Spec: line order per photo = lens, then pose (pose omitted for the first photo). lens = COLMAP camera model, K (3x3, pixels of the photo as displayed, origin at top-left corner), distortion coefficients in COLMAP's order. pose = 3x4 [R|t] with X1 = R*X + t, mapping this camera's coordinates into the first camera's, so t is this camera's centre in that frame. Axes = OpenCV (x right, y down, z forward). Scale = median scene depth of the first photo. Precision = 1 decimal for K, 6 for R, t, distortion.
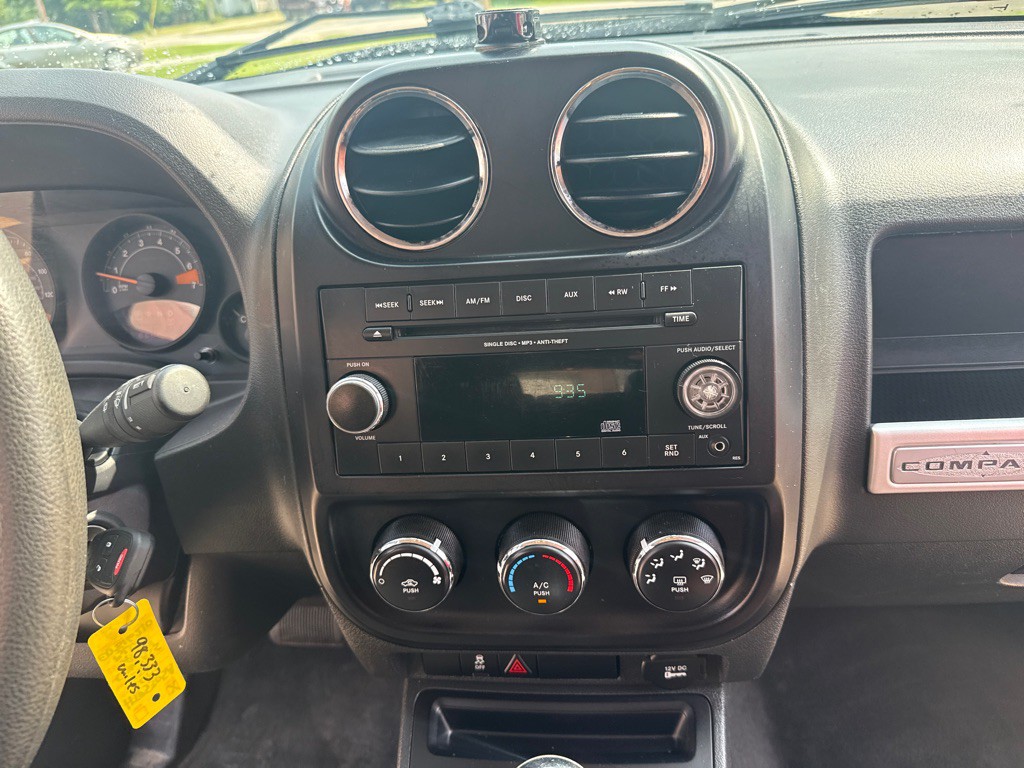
lens RADIAL K [[718.8, 0, 519.5], [0, 718.8, 401.8], [0, 0, 1]] dist [0.017977, -0.030211]
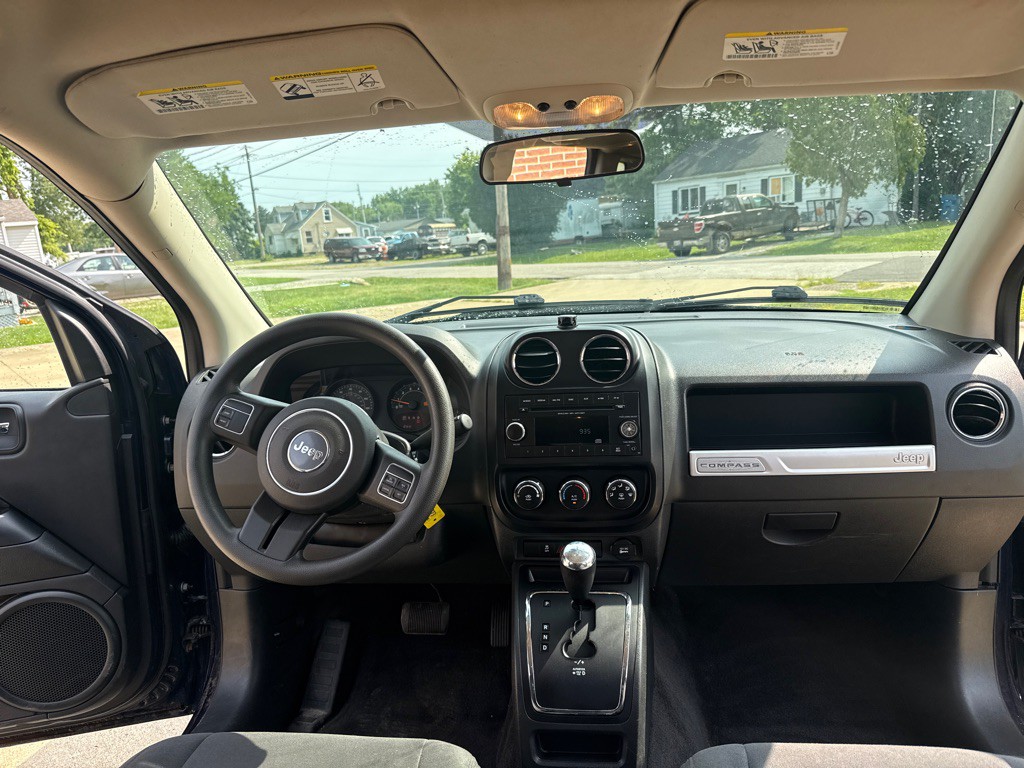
lens RADIAL K [[718.8, 0, 519.1], [0, 718.8, 425.0], [0, 0, 1]] dist [0.017977, -0.030211]
pose [[0.999292, 0.035665, -0.011975, -0.169318], [-0.037567, 0.963077, -0.266593, 0.762728], [0.002024, 0.266854, 0.963735, -1.895266]]
